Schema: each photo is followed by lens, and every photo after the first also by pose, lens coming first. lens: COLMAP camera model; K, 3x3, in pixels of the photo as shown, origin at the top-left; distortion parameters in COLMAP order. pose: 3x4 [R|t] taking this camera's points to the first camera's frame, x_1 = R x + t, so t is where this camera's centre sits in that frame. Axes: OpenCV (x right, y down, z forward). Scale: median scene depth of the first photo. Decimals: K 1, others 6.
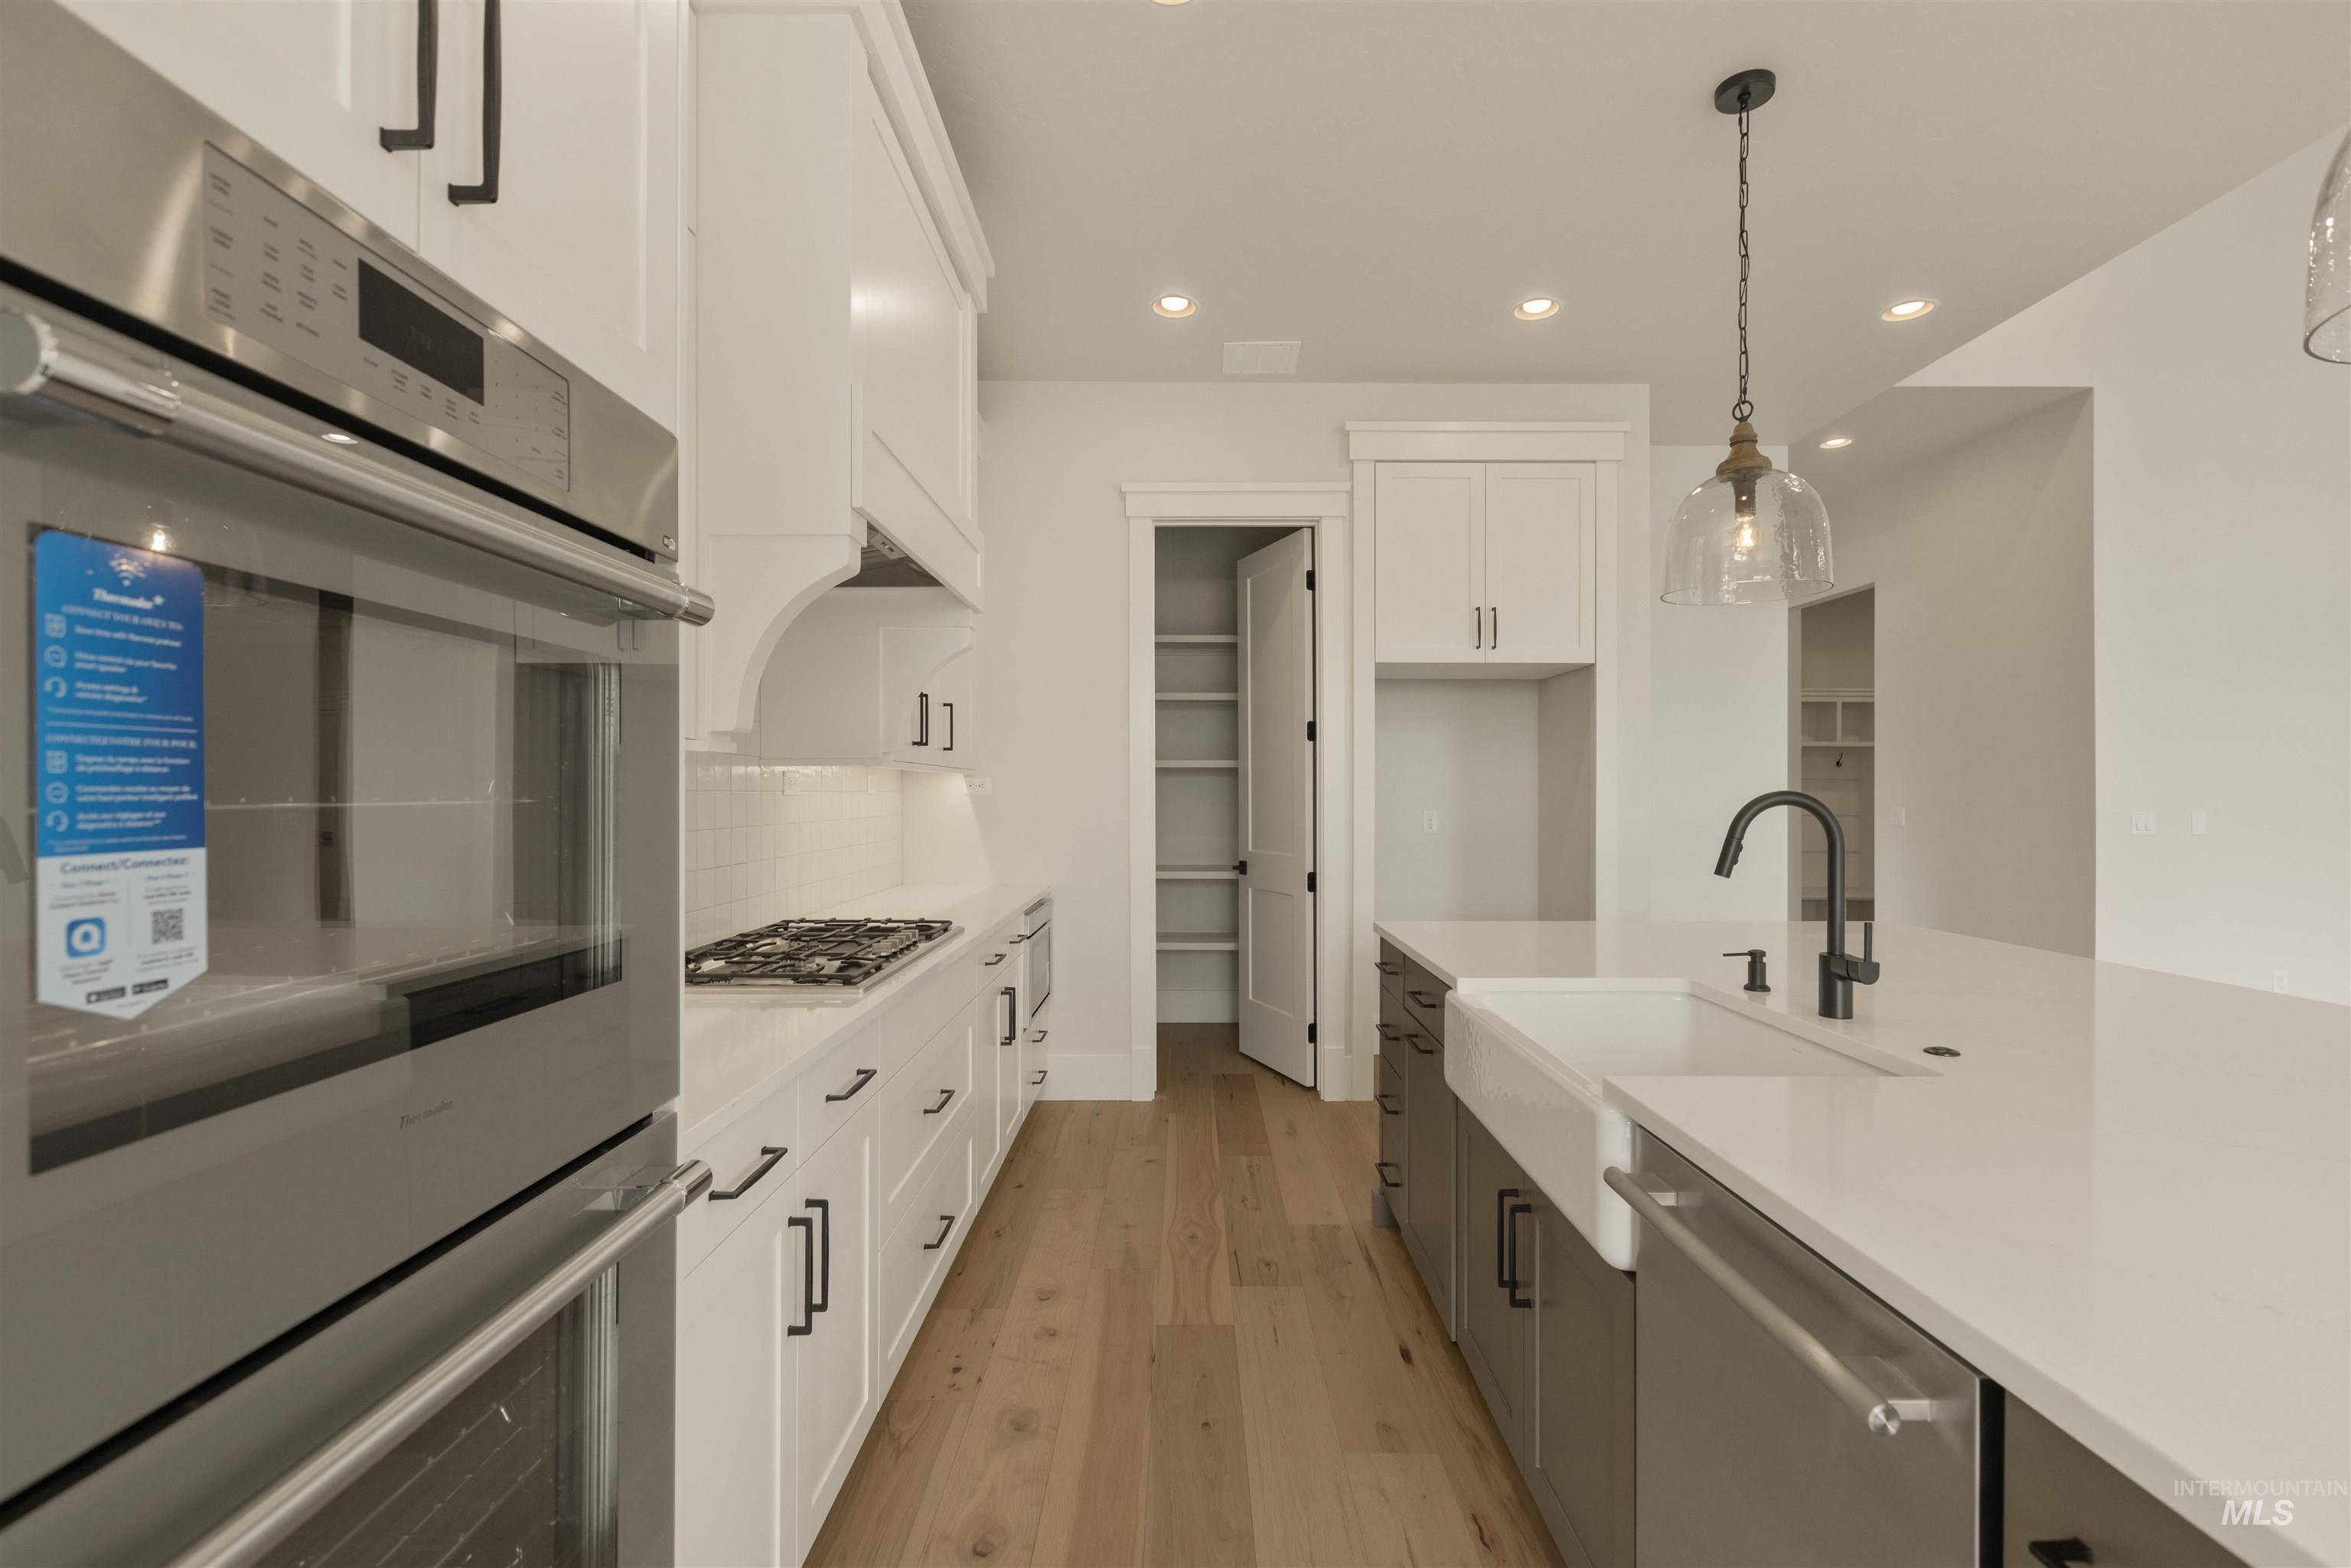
lens RADIAL K [[1048.7, 0, 1188.9], [0, 1048.7, 781.4], [0, 0, 1]] dist [0.000576, 0.000225]
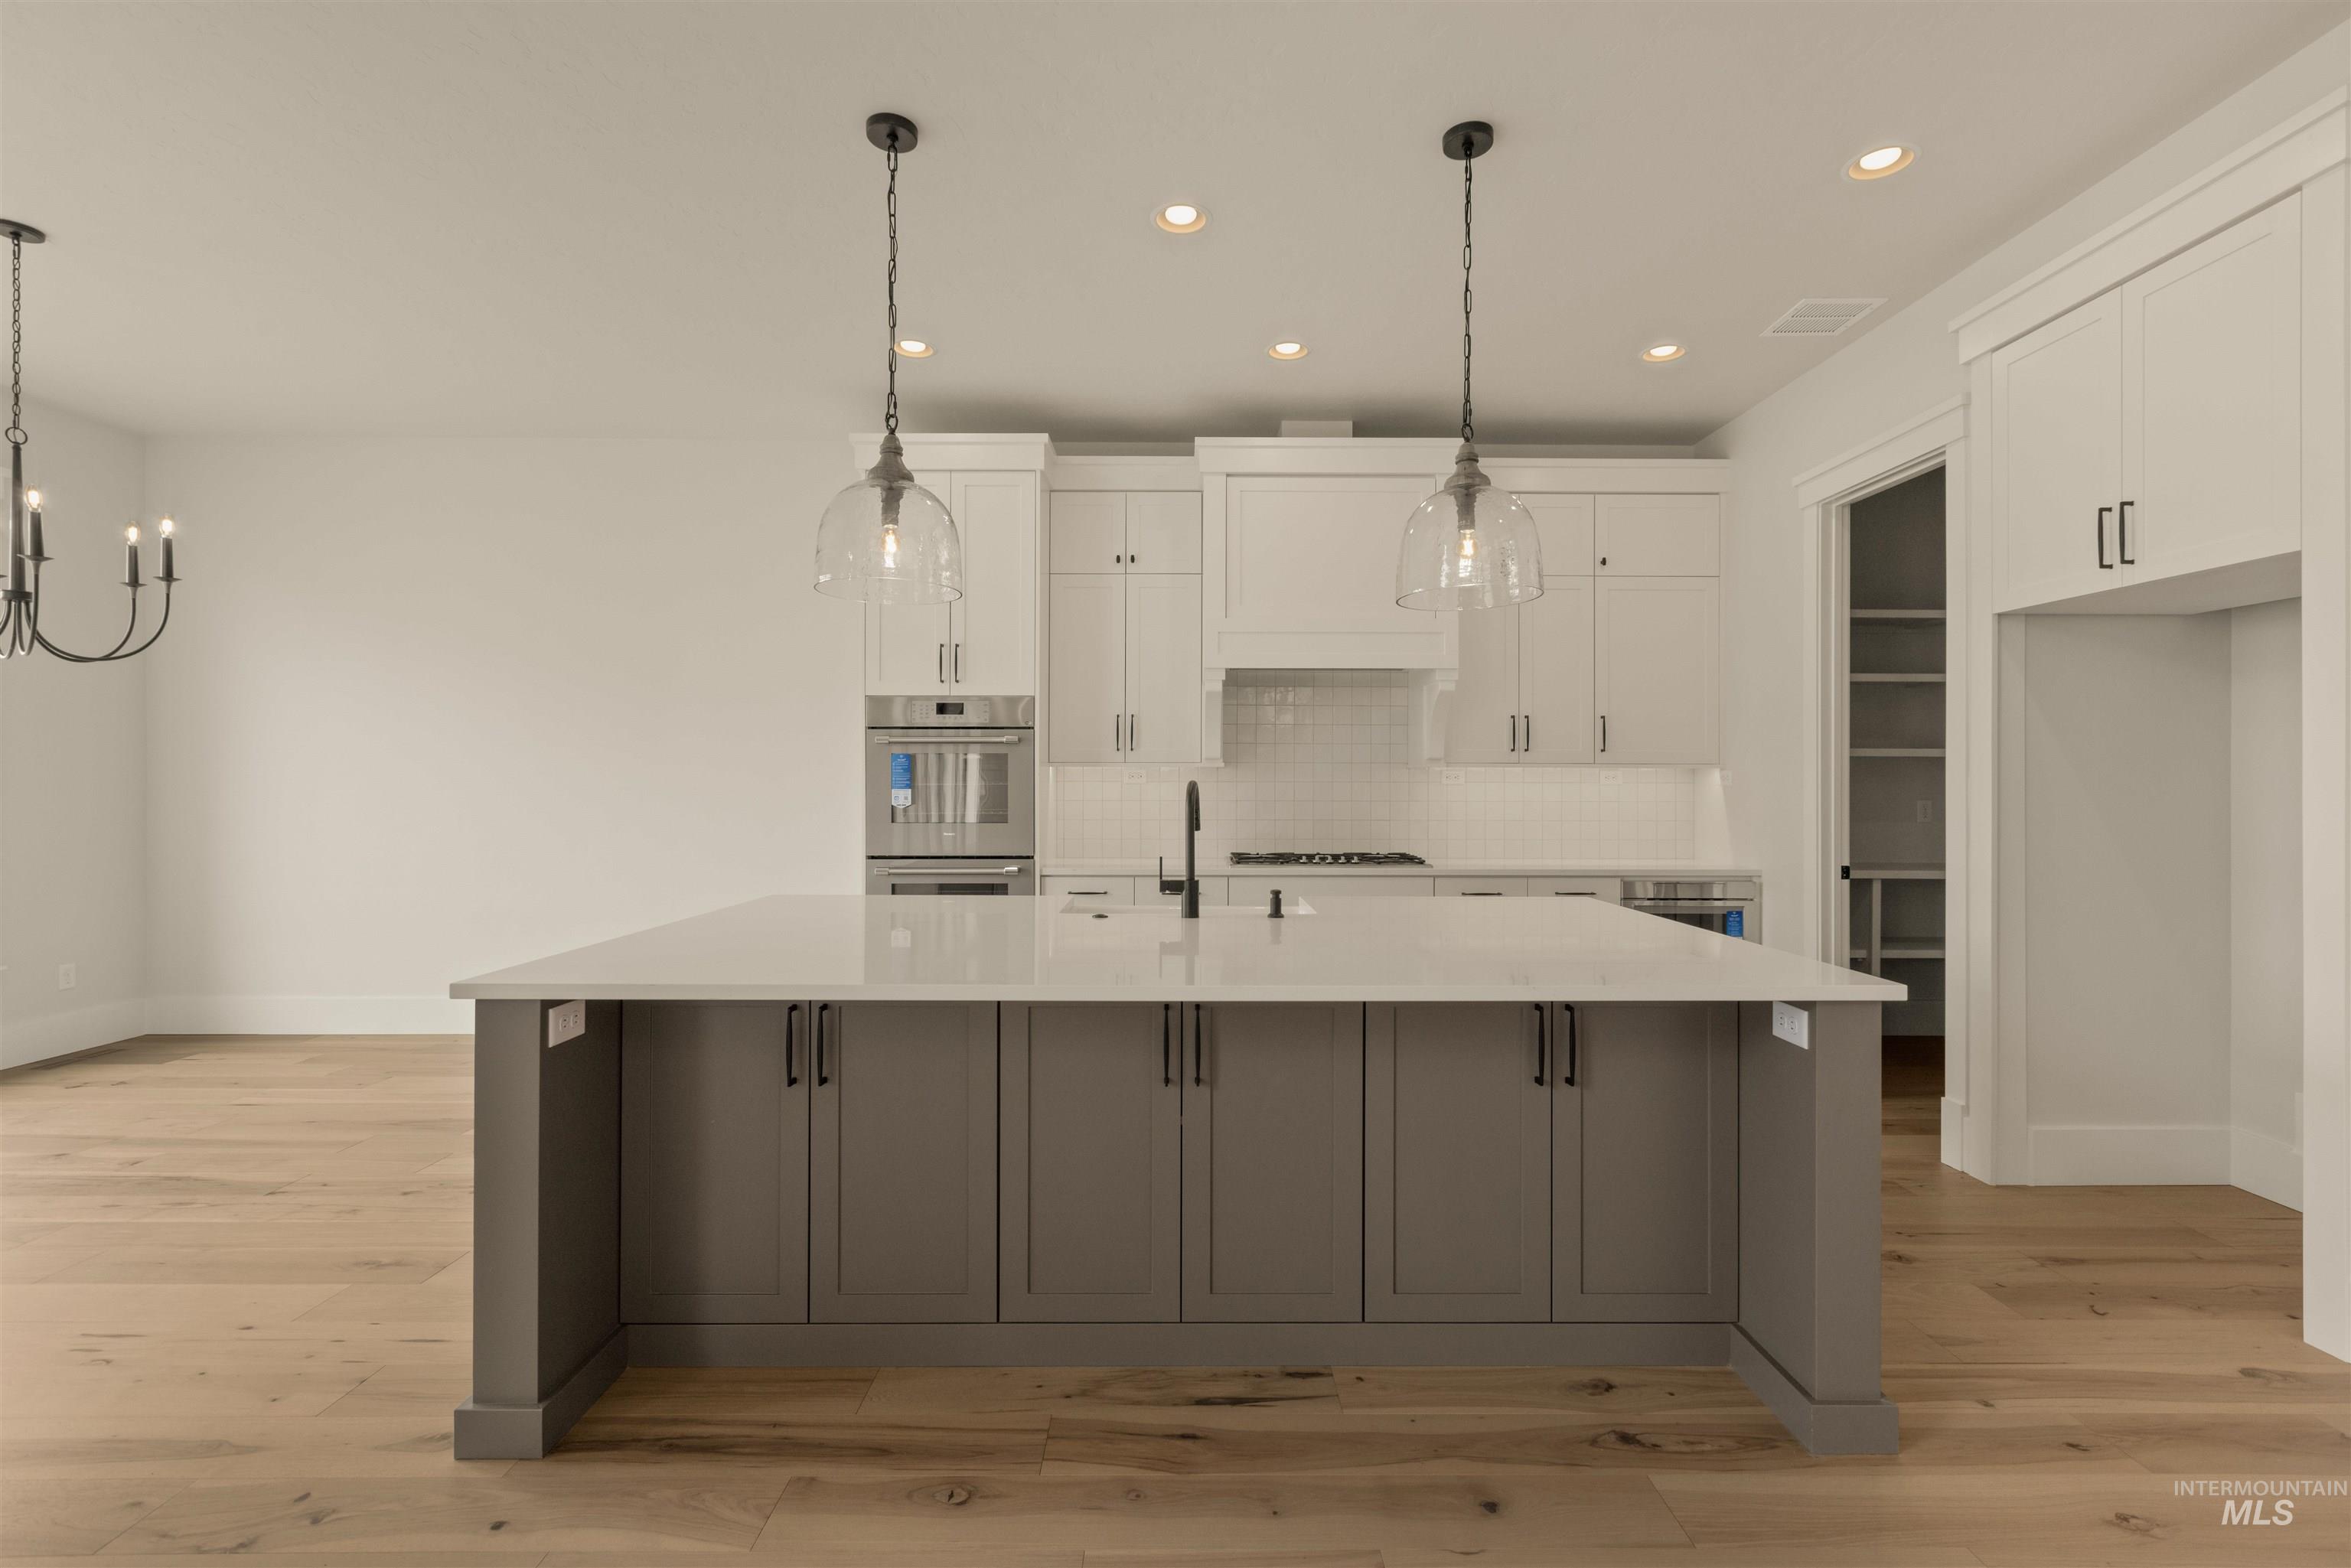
lens RADIAL K [[1048.7, 0, 1188.9], [0, 1048.7, 781.4], [0, 0, 1]] dist [0.000576, 0.000225]
pose [[0.015055, -0.002215, -0.999884, 0.938275], [0.009034, 0.999957, -0.002079, 0.005355], [0.999846, -0.009001, 0.015074, 0.399730]]
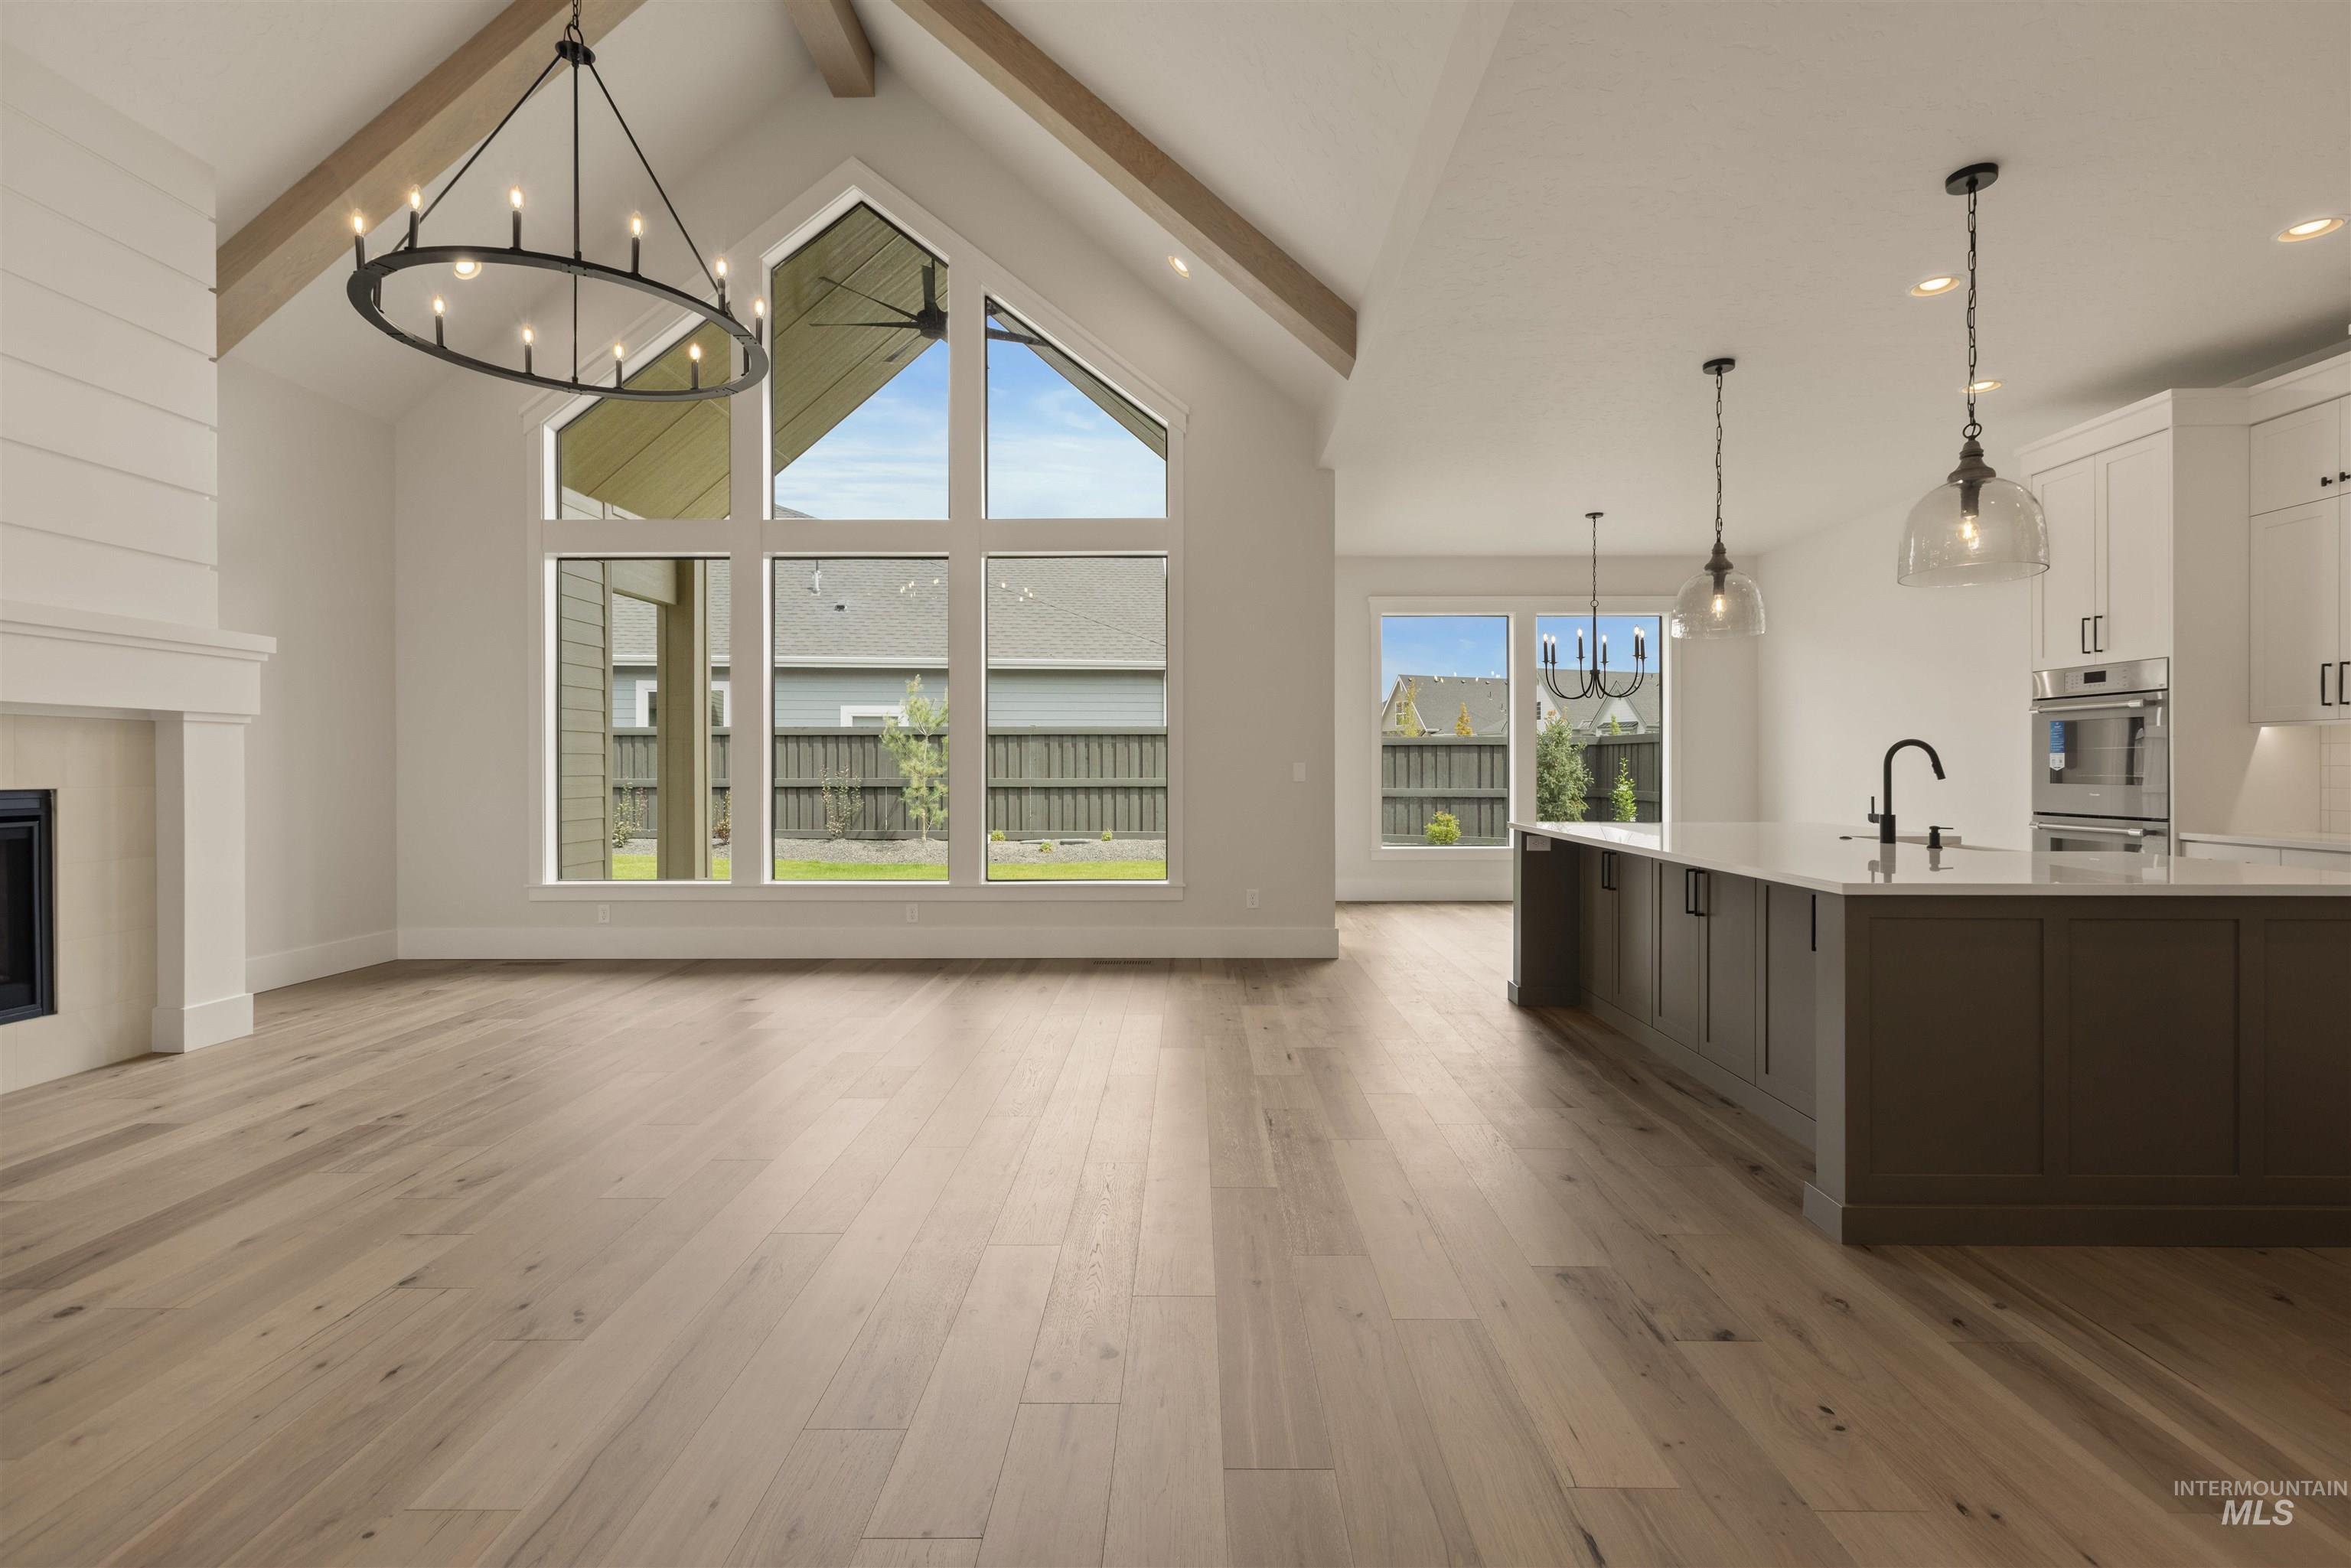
lens RADIAL K [[1054.0, 0, 1179.1], [0, 1054.0, 767.2], [0, 0, 1]] dist [0.000417, -0.000266]
pose [[-0.999993, -0.001407, 0.003399, 0.858808], [-0.001434, 0.999966, -0.008096, 0.035276], [-0.003388, -0.008101, -0.999961, 1.317574]]
